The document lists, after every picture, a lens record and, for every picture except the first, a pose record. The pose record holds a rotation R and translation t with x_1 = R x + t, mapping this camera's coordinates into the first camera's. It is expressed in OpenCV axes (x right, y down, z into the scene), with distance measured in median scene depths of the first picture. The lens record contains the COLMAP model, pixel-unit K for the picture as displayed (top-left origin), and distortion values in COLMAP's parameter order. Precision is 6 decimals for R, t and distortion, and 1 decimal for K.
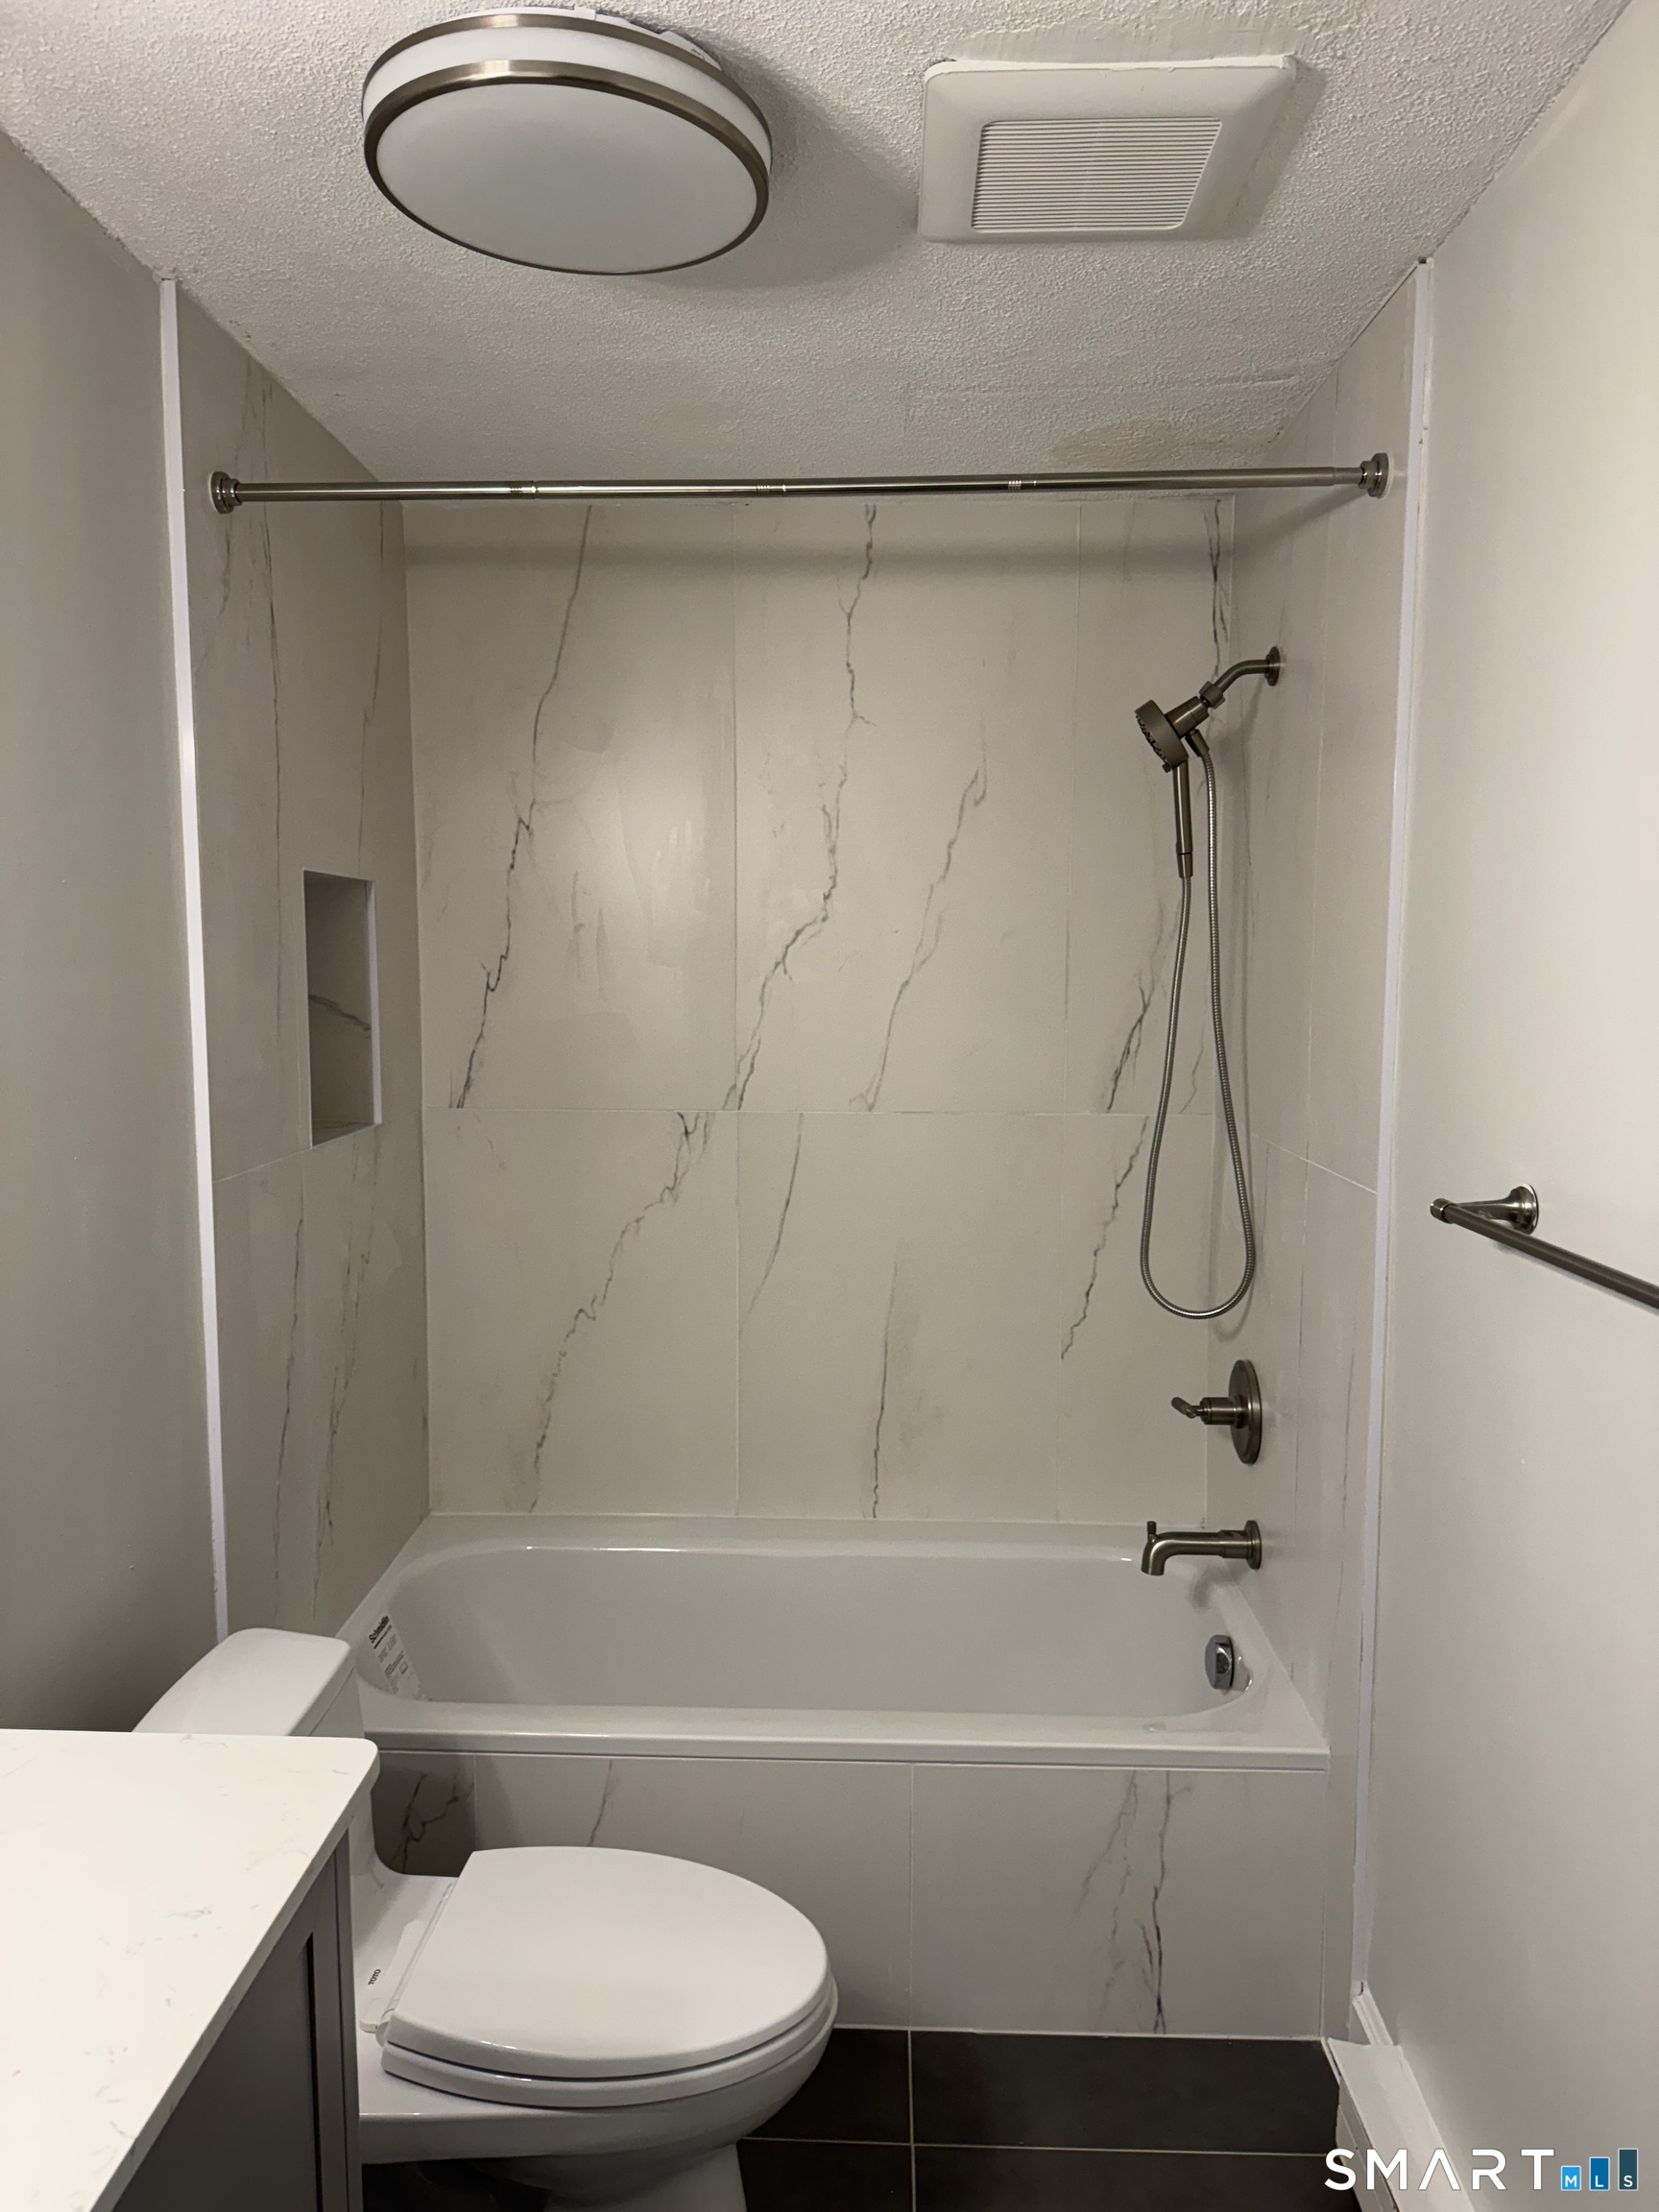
lens RADIAL K [[1520.7, 0, 849.8], [0, 1520.7, 1099.9], [0, 0, 1]] dist [0.078140, -0.098083]
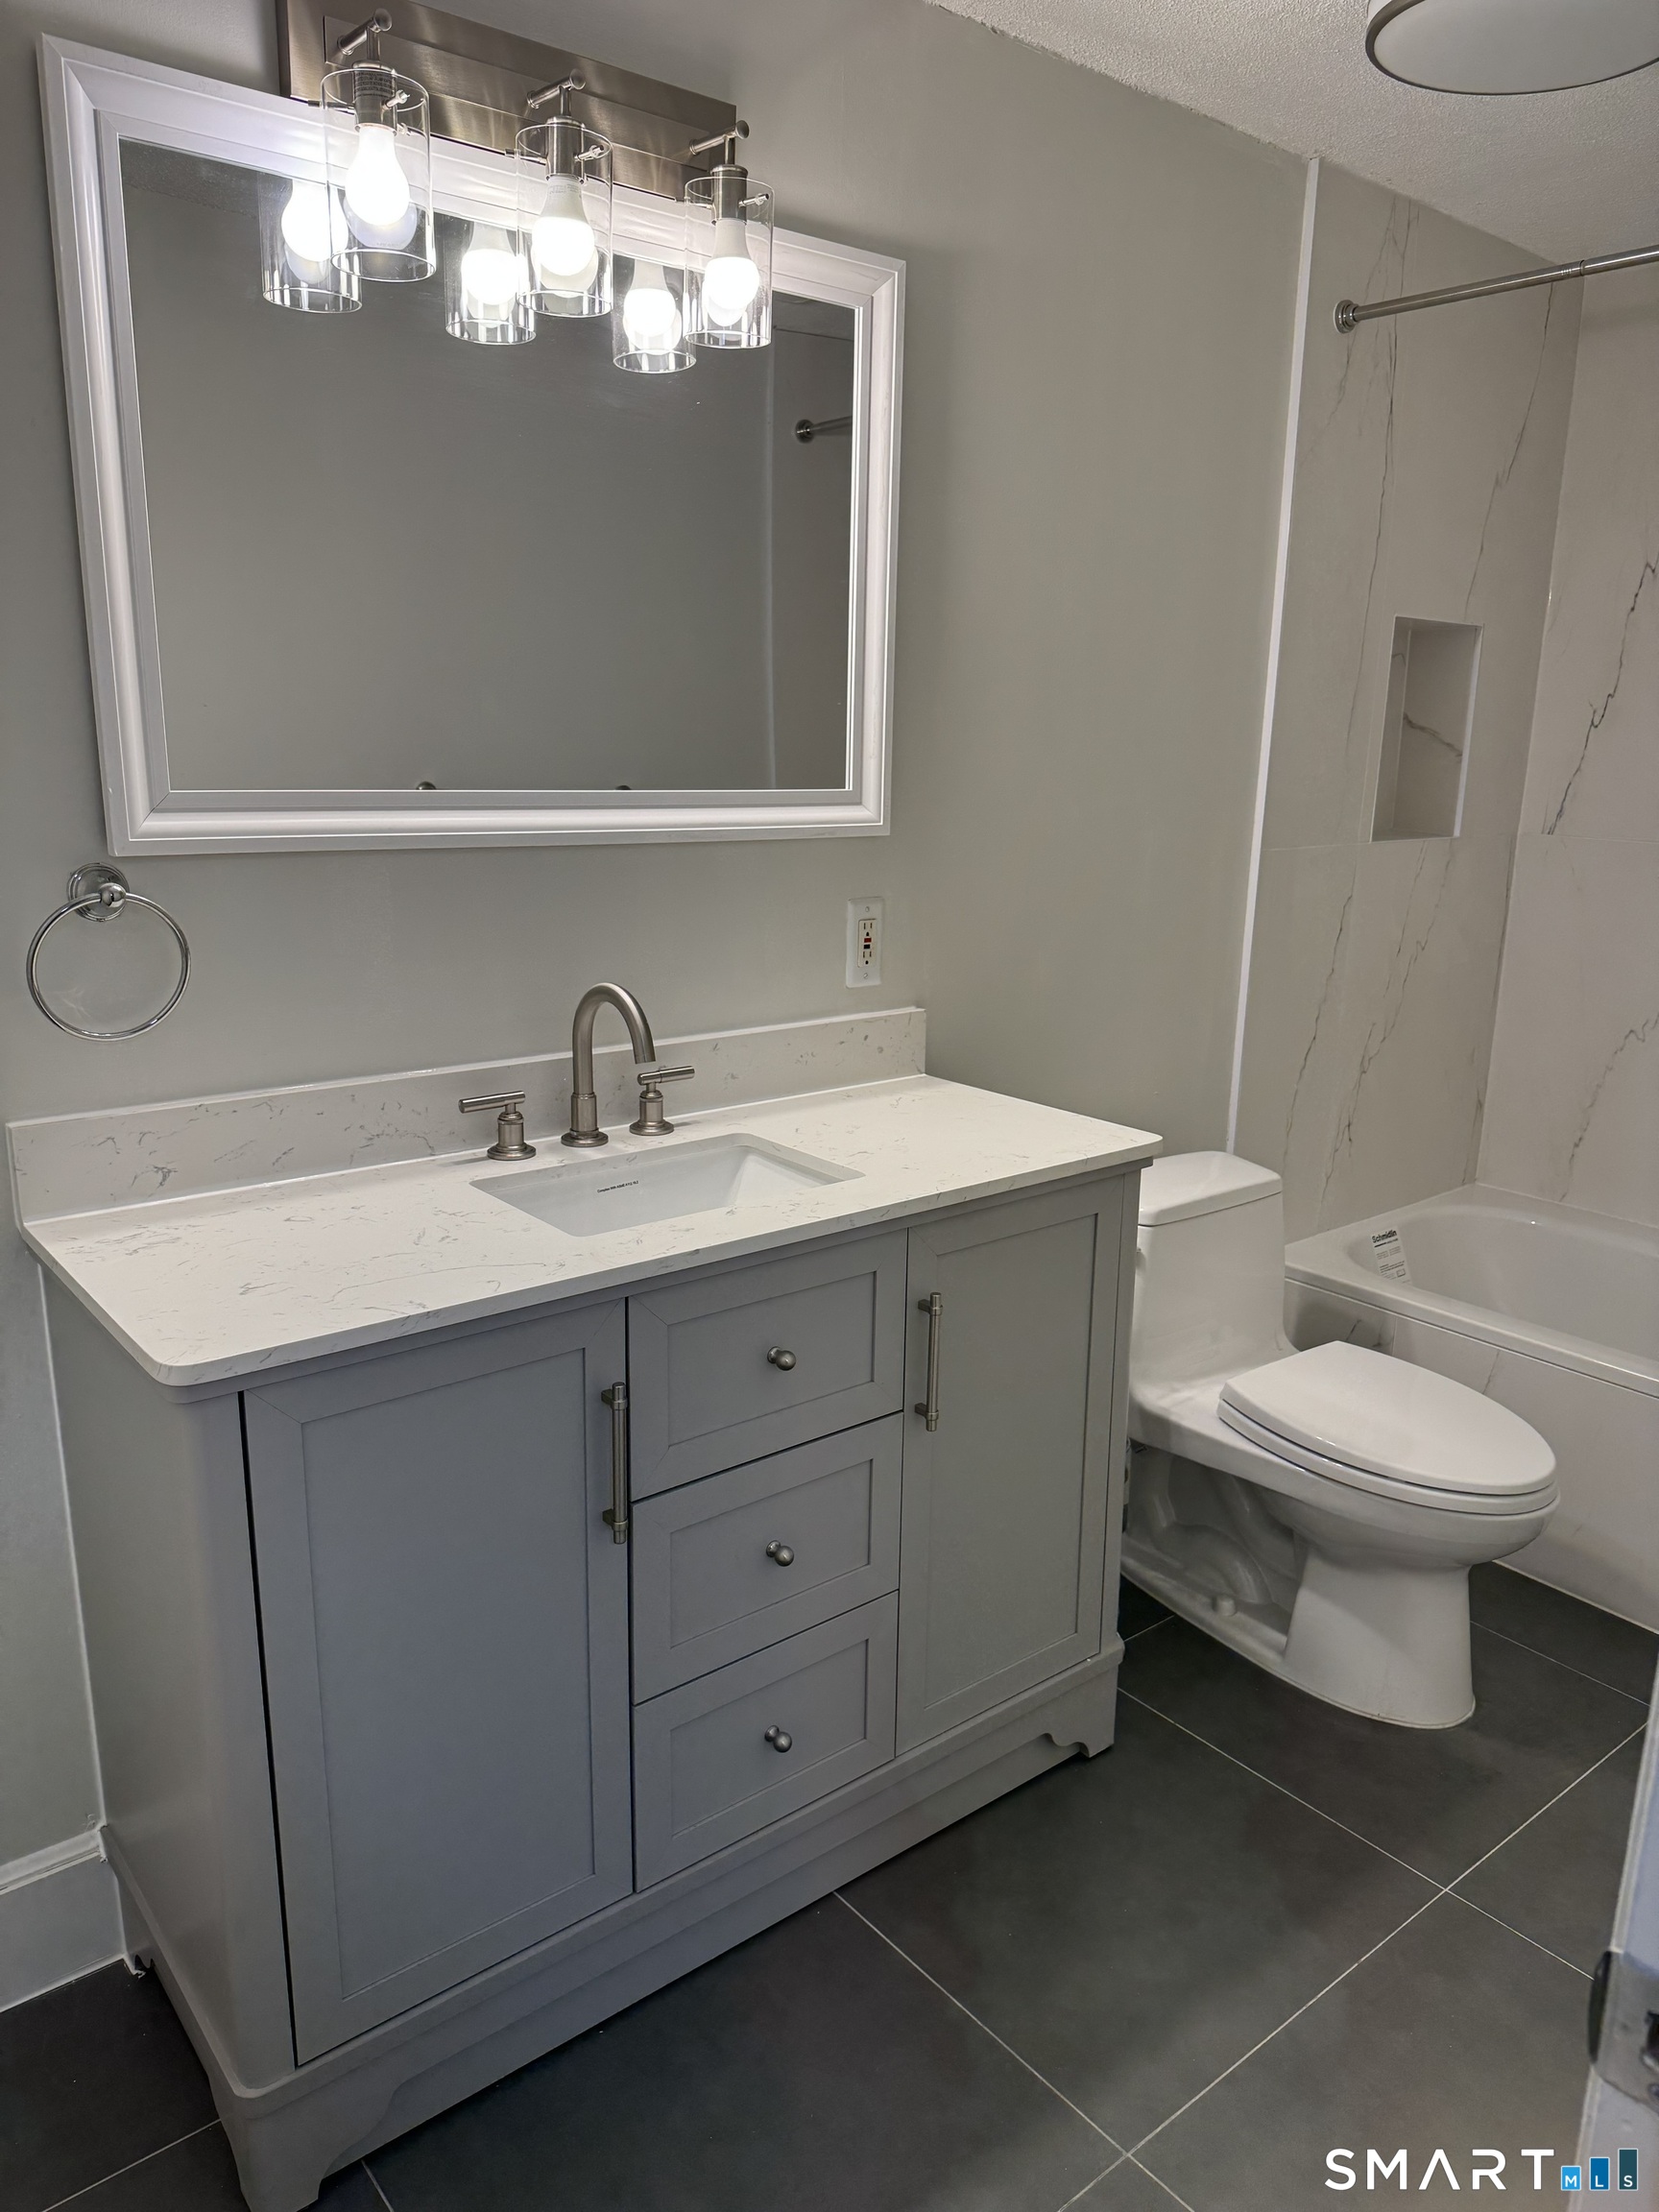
lens RADIAL K [[1520.7, 0, 849.8], [0, 1520.7, 1099.9], [0, 0, 1]] dist [0.078140, -0.098083]
pose [[0.638387, 0.190138, -0.745862, 0.339079], [-0.094358, 0.981033, 0.169327, 0.060871], [0.763910, -0.037718, 0.644219, -0.151500]]
